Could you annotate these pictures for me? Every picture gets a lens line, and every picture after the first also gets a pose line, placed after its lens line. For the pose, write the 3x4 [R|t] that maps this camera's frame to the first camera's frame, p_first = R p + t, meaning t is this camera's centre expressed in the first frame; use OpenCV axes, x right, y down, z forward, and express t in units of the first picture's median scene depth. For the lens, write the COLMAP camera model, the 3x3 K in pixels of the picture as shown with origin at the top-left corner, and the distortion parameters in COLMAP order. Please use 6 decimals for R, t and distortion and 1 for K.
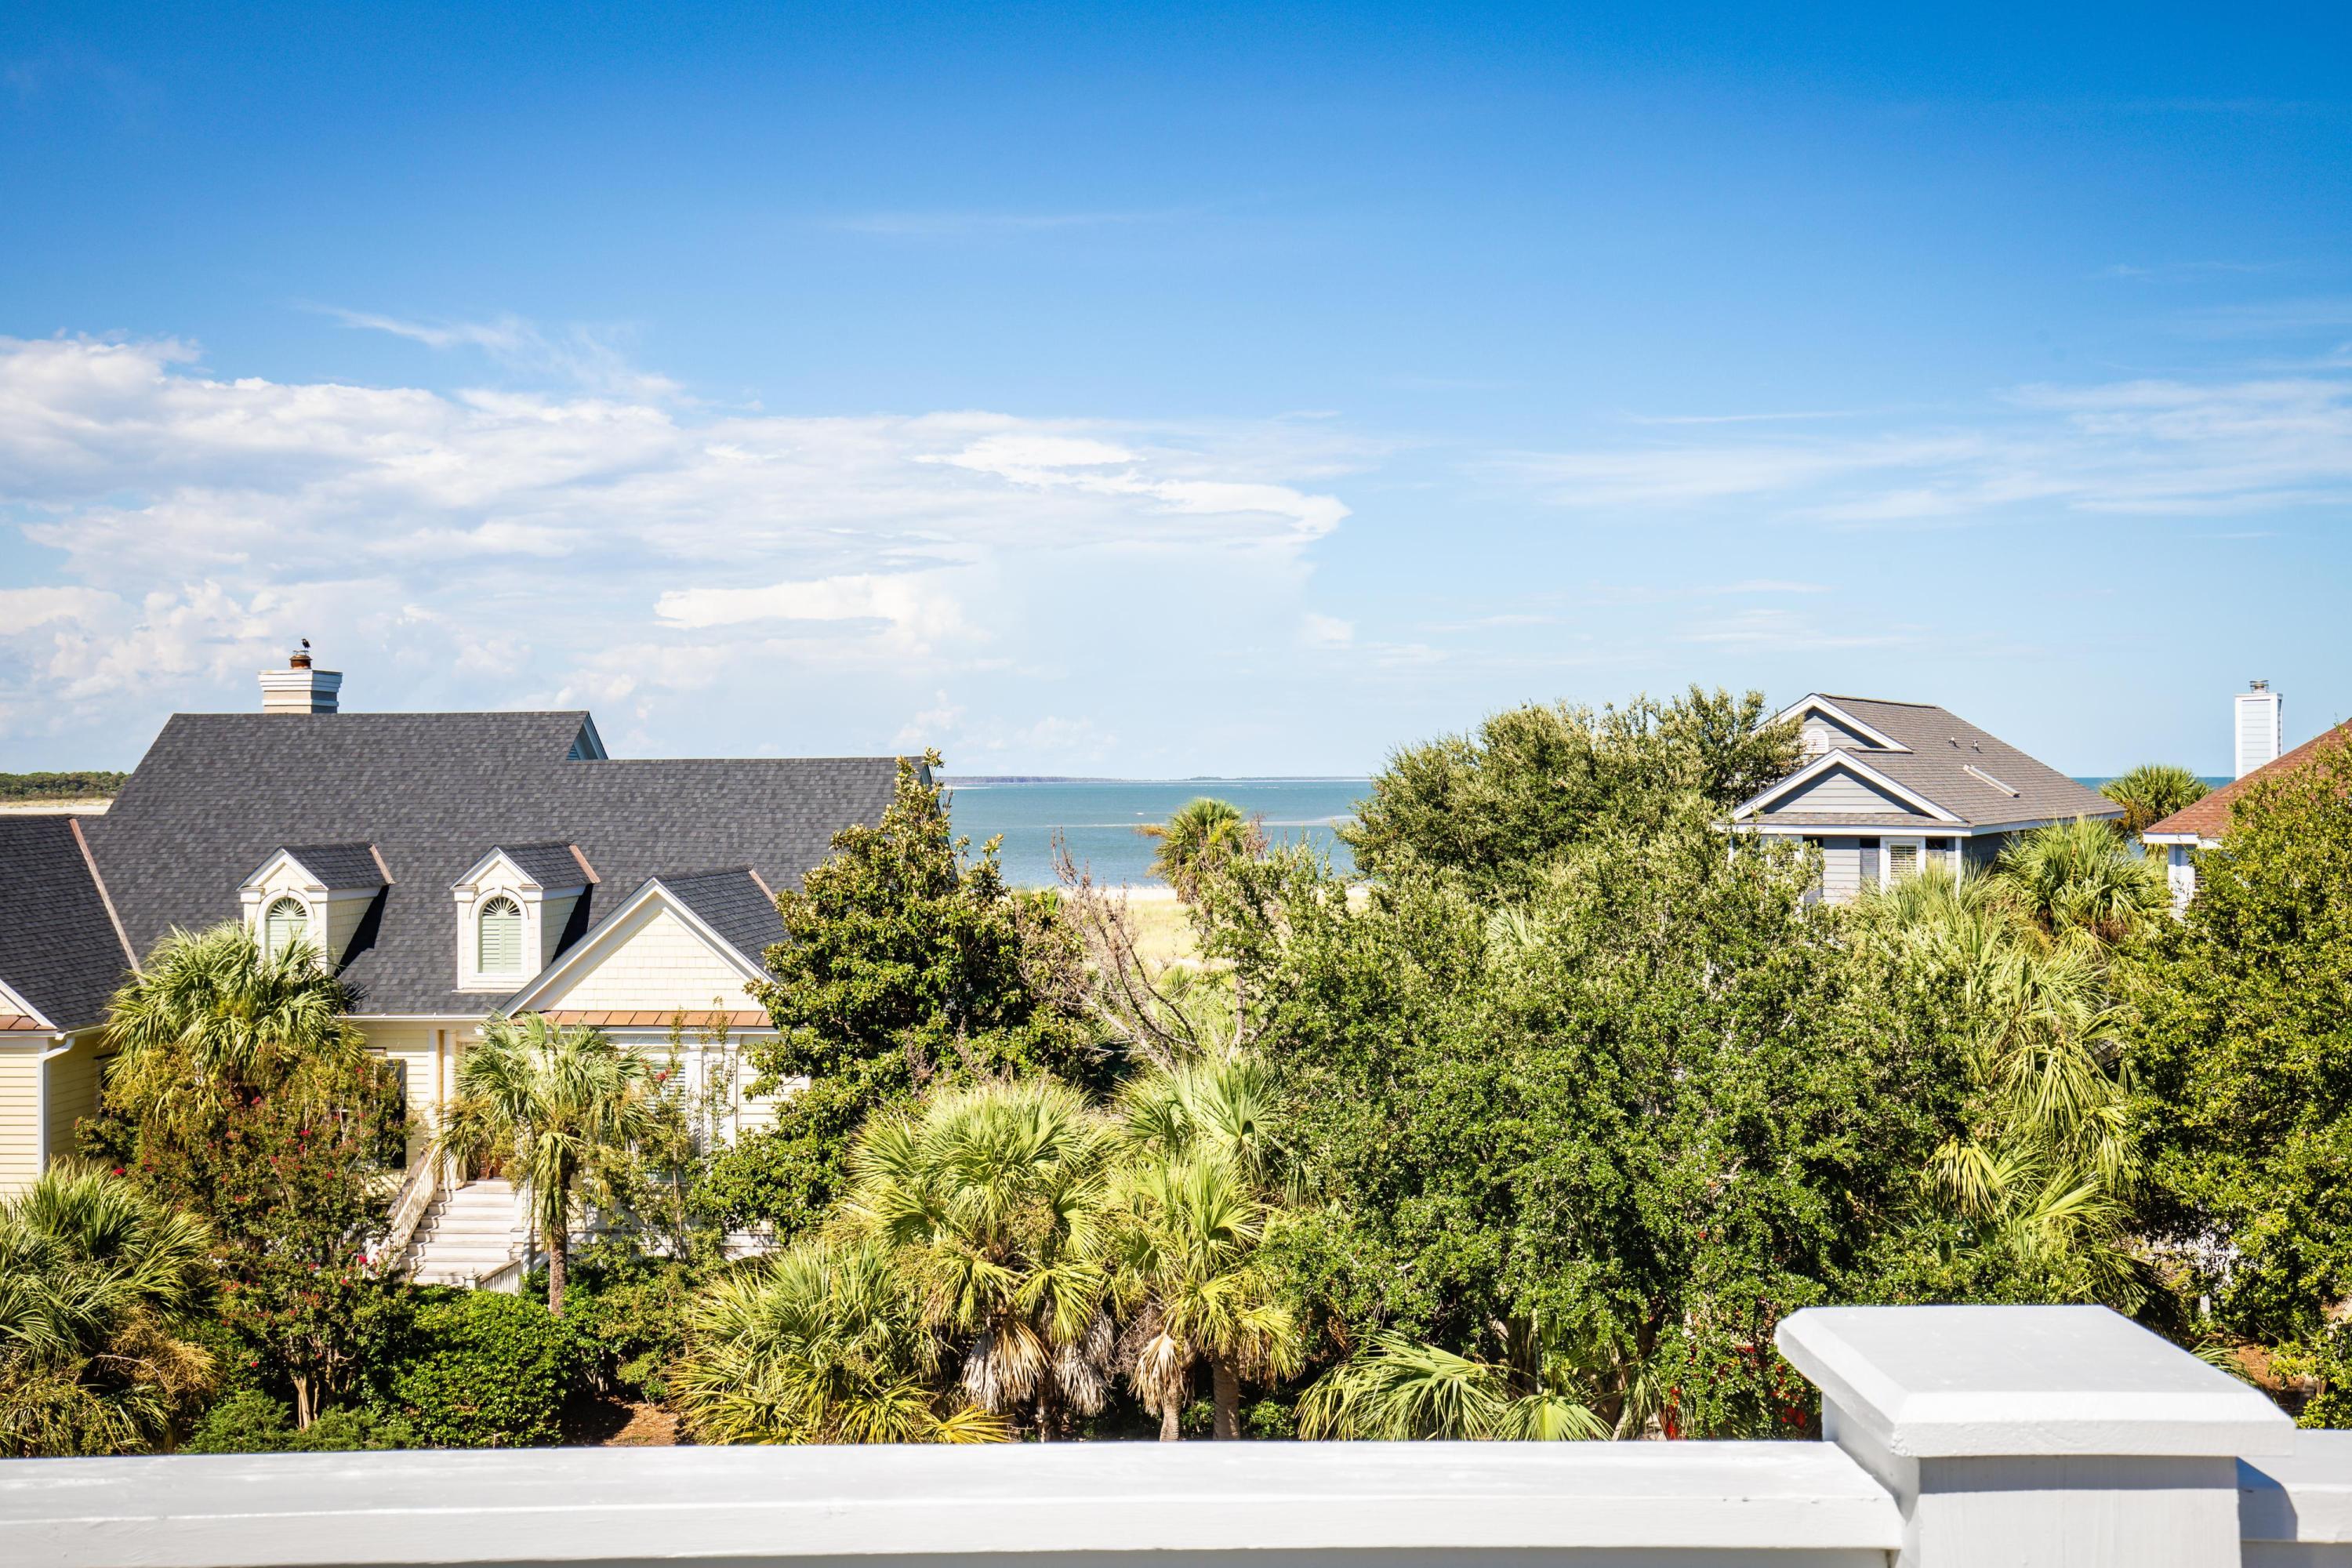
lens RADIAL K [[2250.3, 0, 1210.7], [0, 2250.3, 780.4], [0, 0, 1]] dist [0.003337, 0.080151]
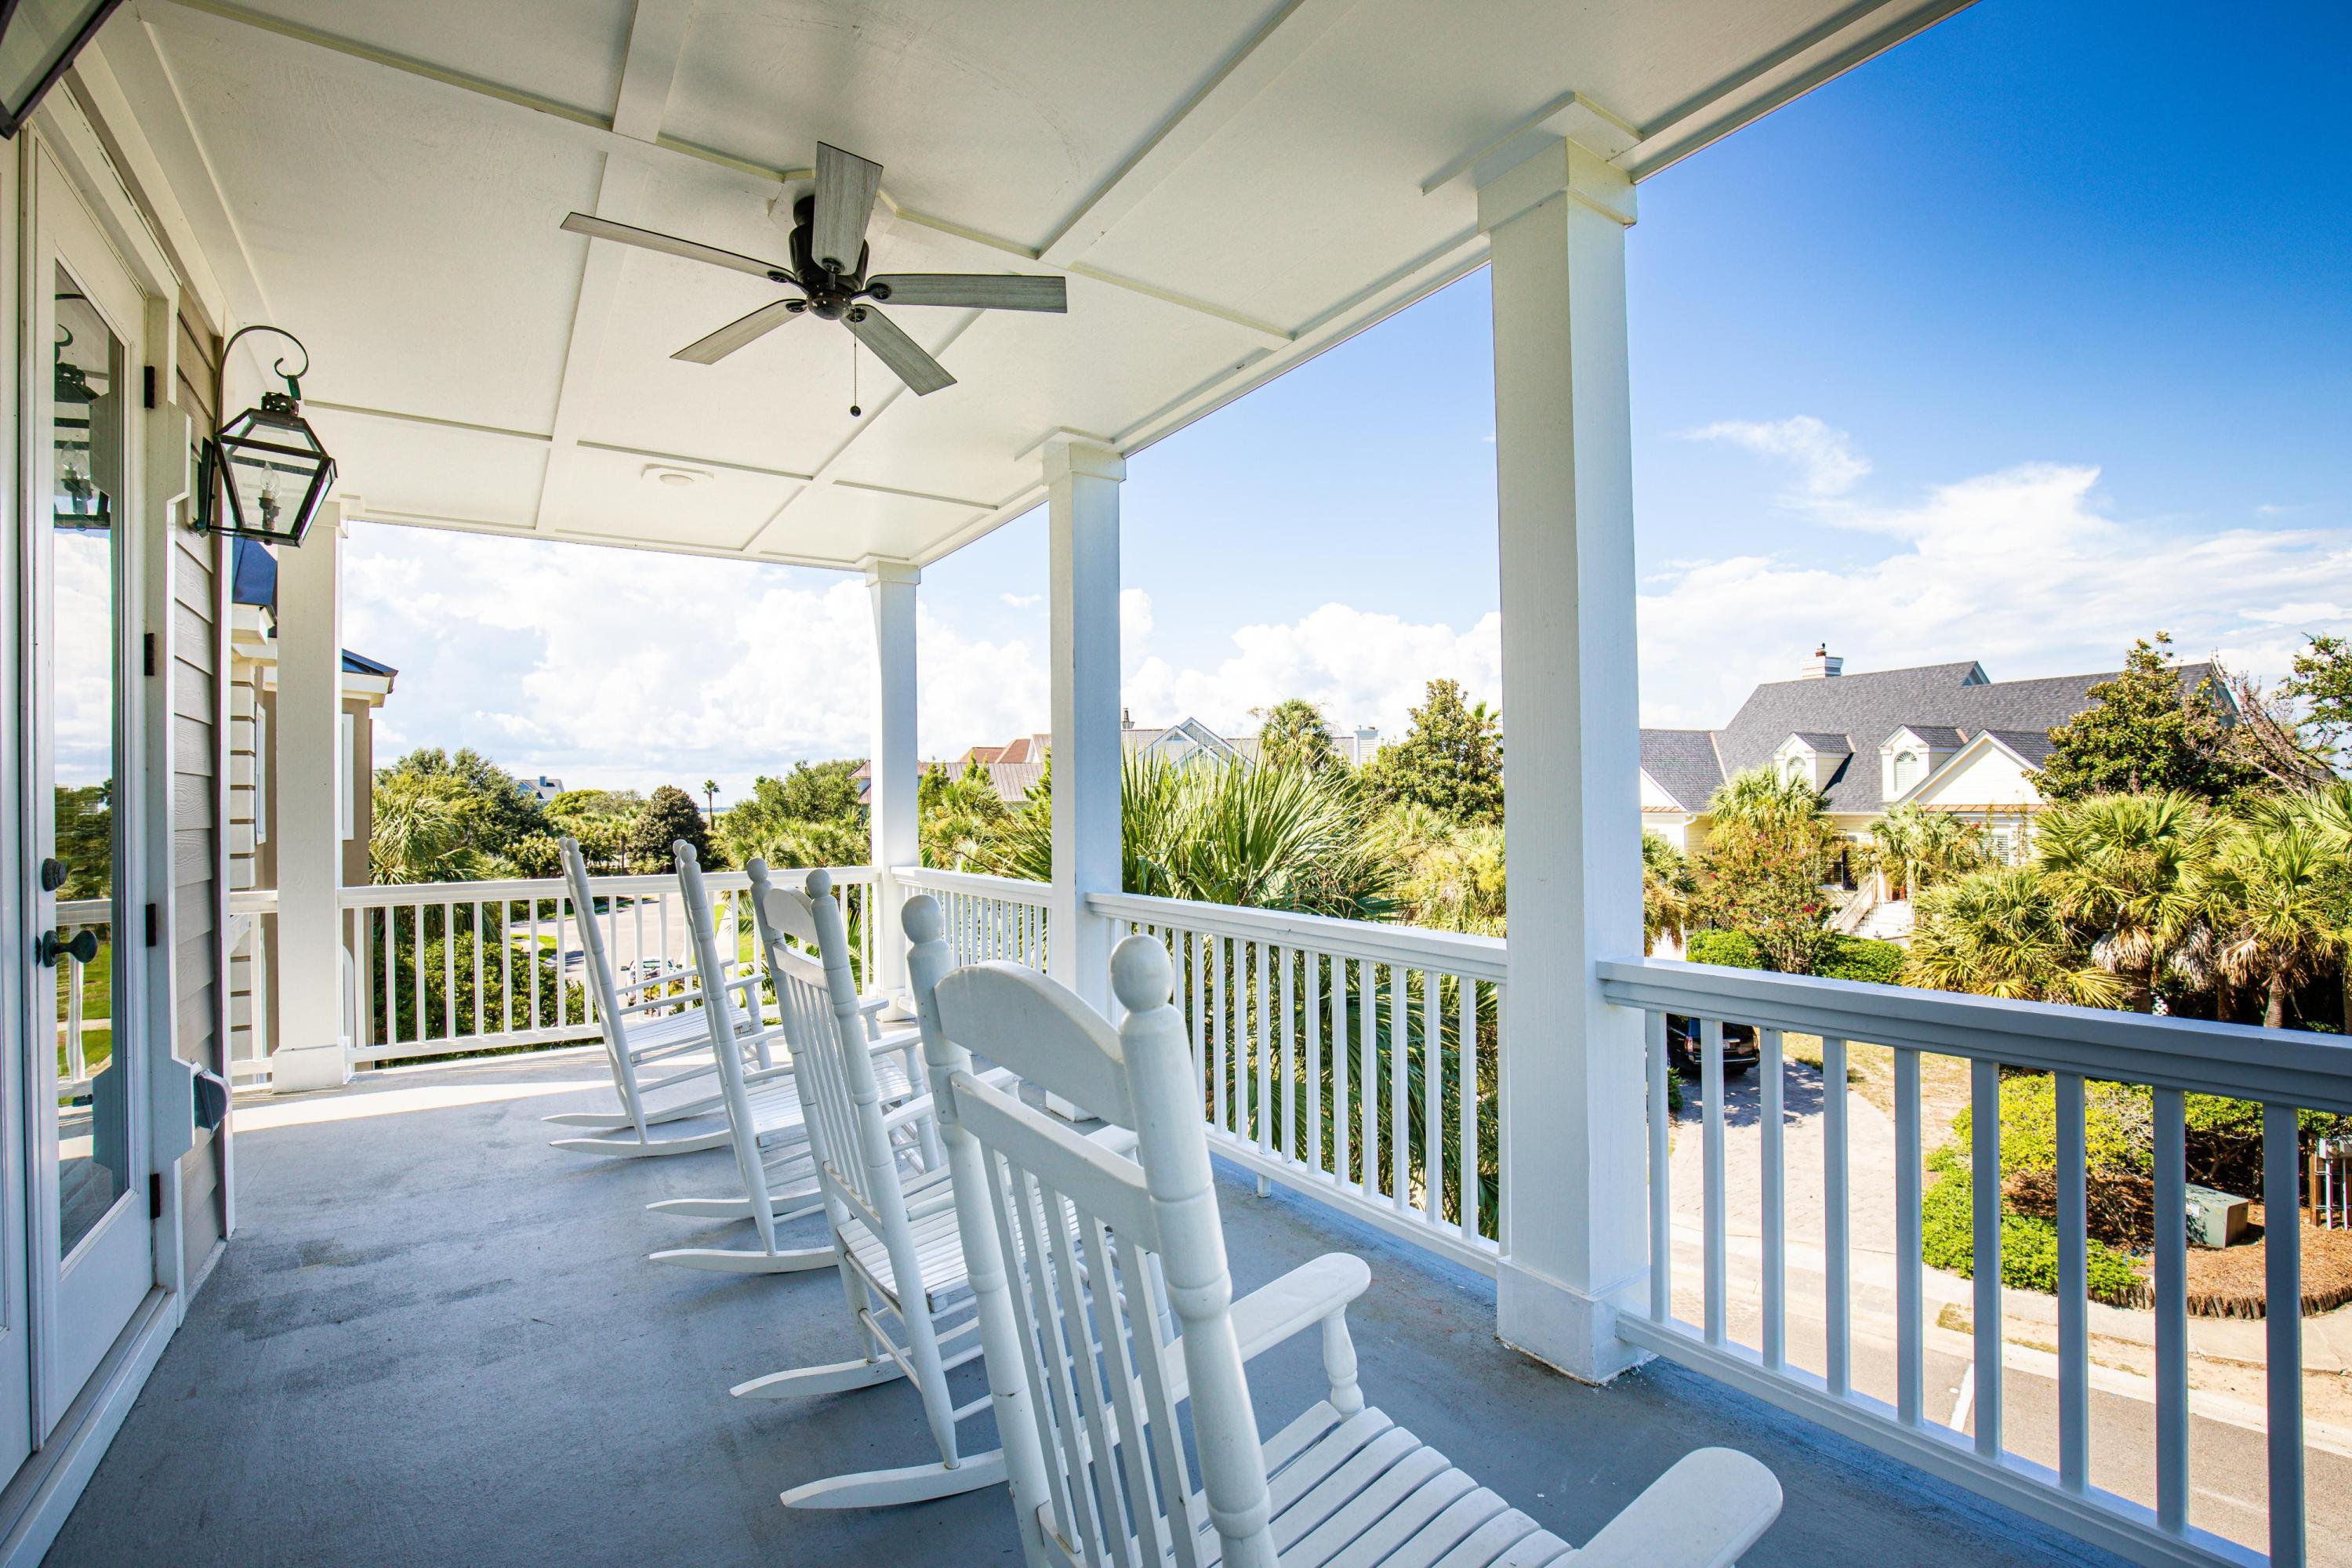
lens RADIAL K [[1082.4, 0, 1185.0], [0, 1082.4, 791.7], [0, 0, 1]] dist [-0.025919, 0.001189]
pose [[0.538234, -0.010786, -0.842727, 0.115104], [0.009438, 0.999933, -0.006770, 0.081833], [0.842743, -0.004310, 0.538299, -0.006920]]
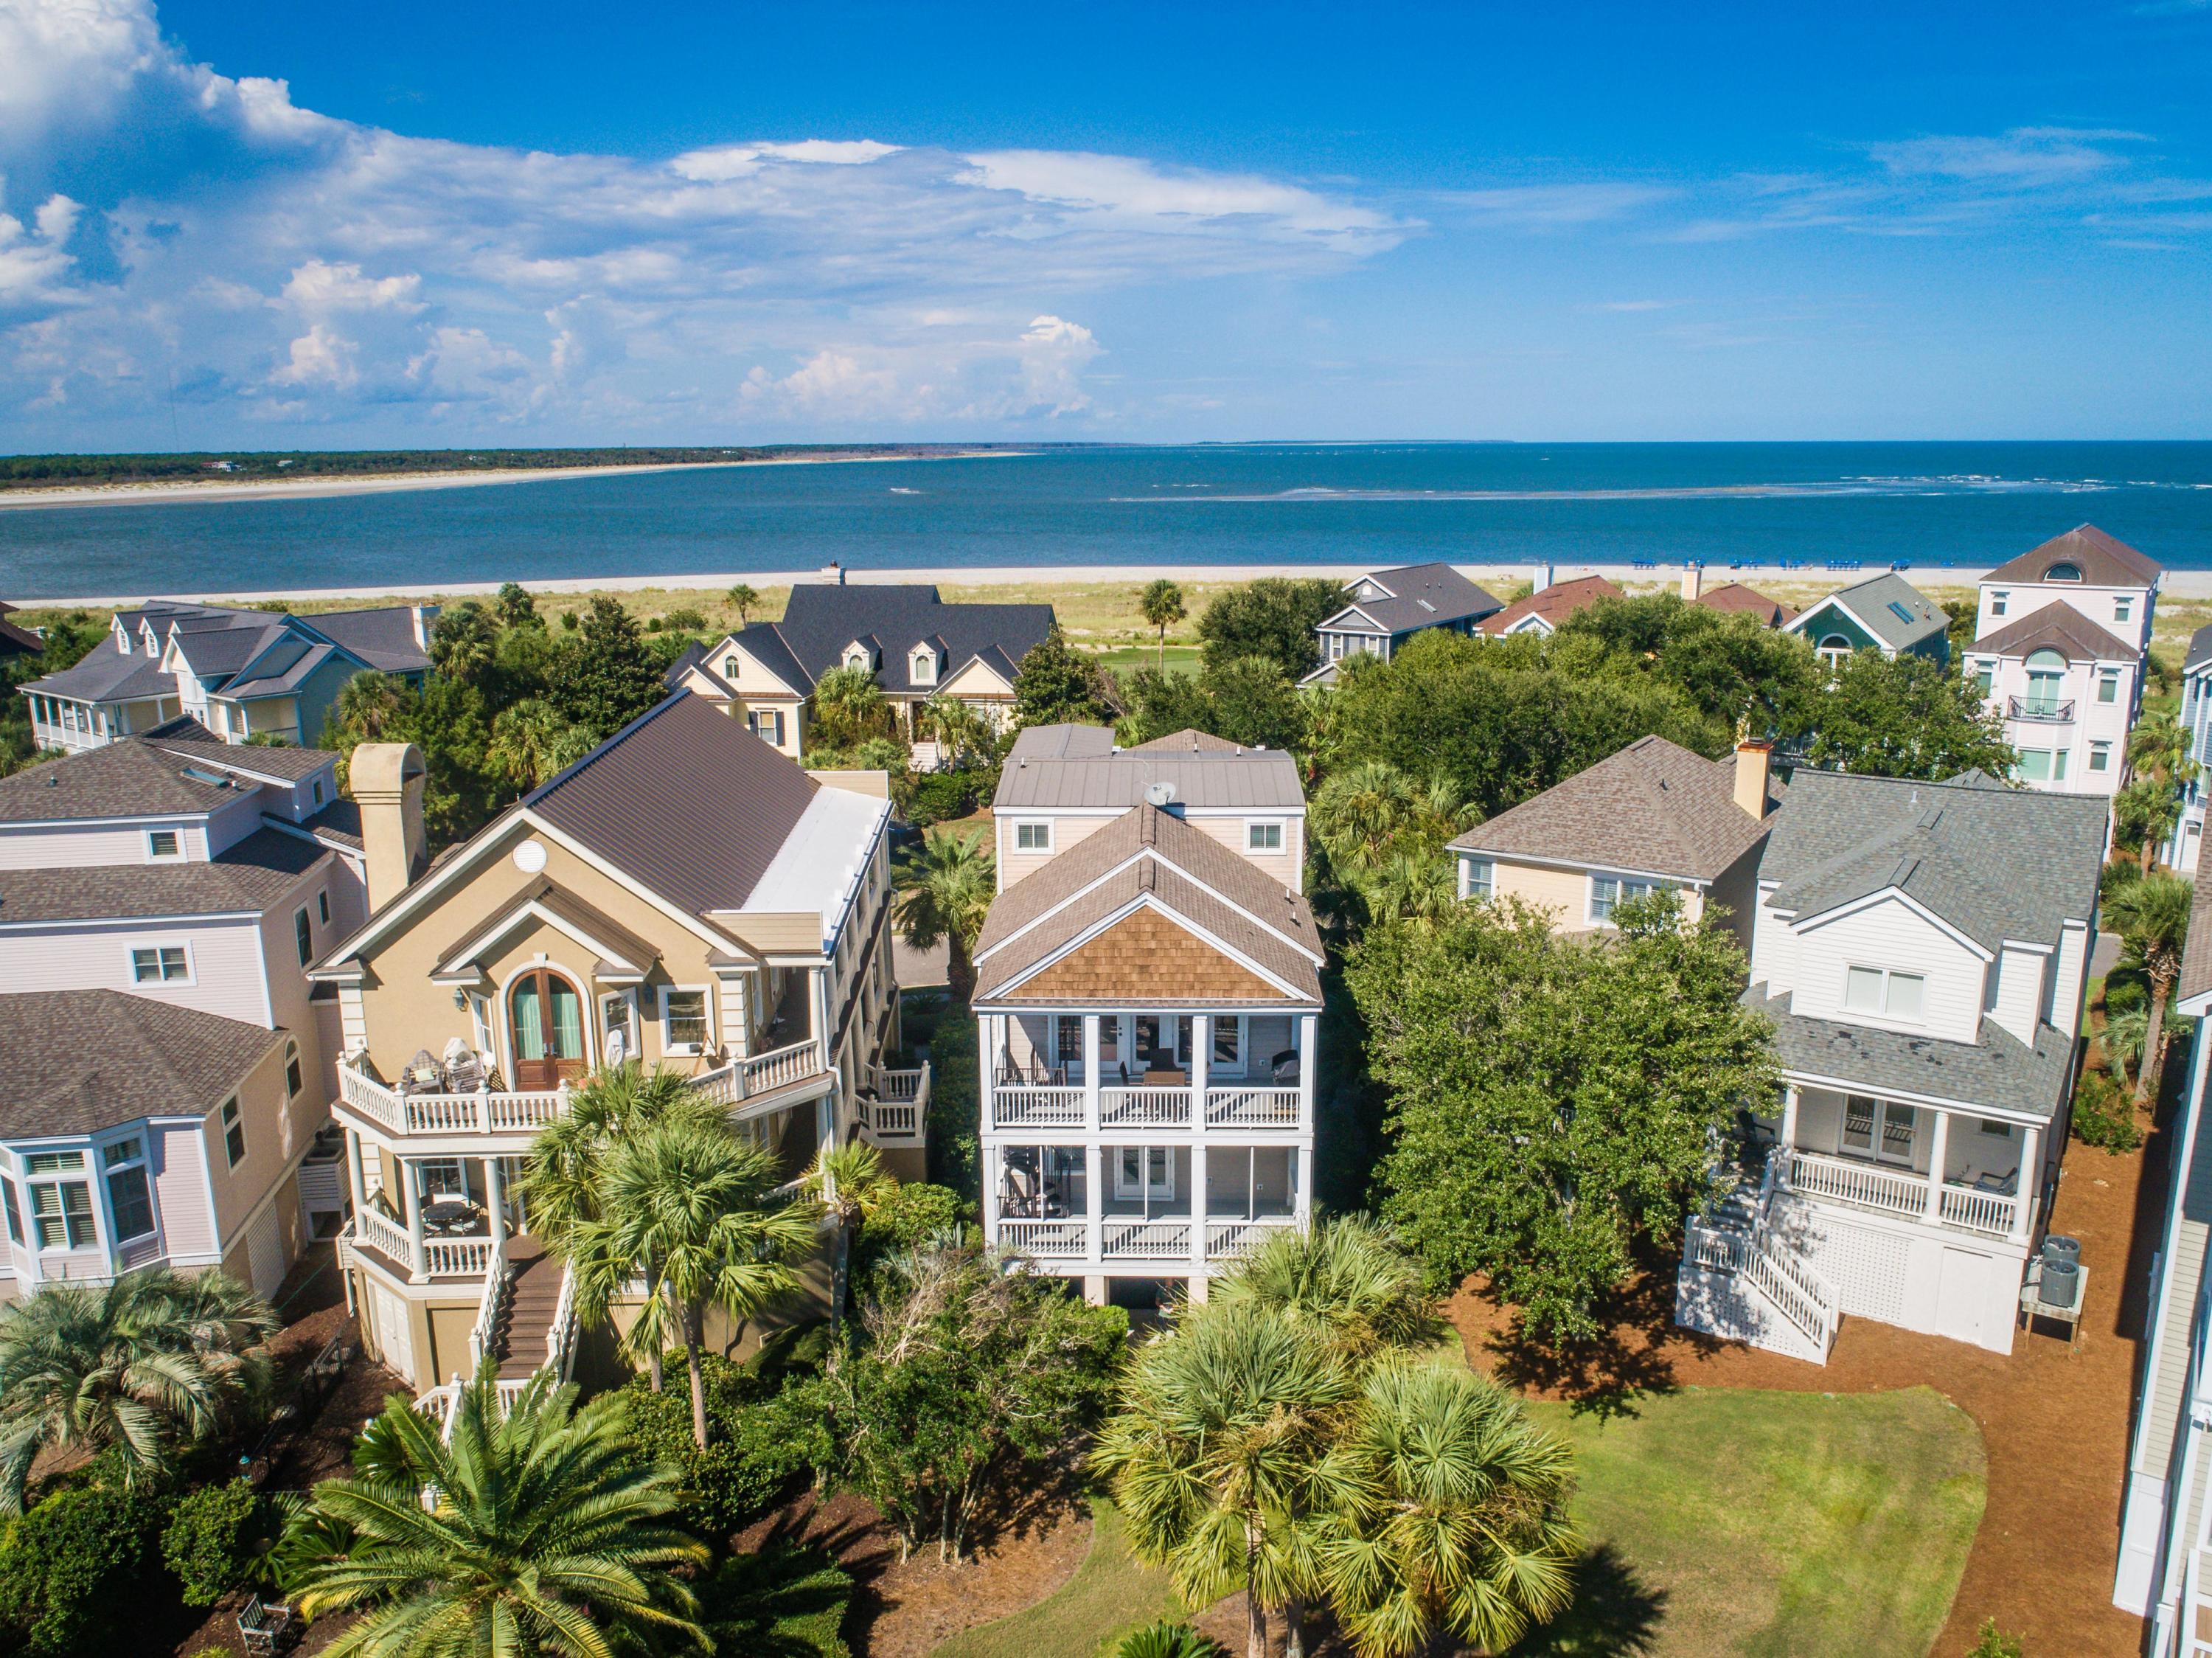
lens RADIAL K [[1669.6, 0, 1108.5], [0, 1669.6, 825.0], [0, 0, 1]] dist [-0.019890, 0.005035]
pose [[0.998594, 0.008732, -0.052287, 0.074542], [0.003257, 0.974372, 0.224920, -0.238118], [0.052911, -0.224774, 0.972973, -1.310907]]
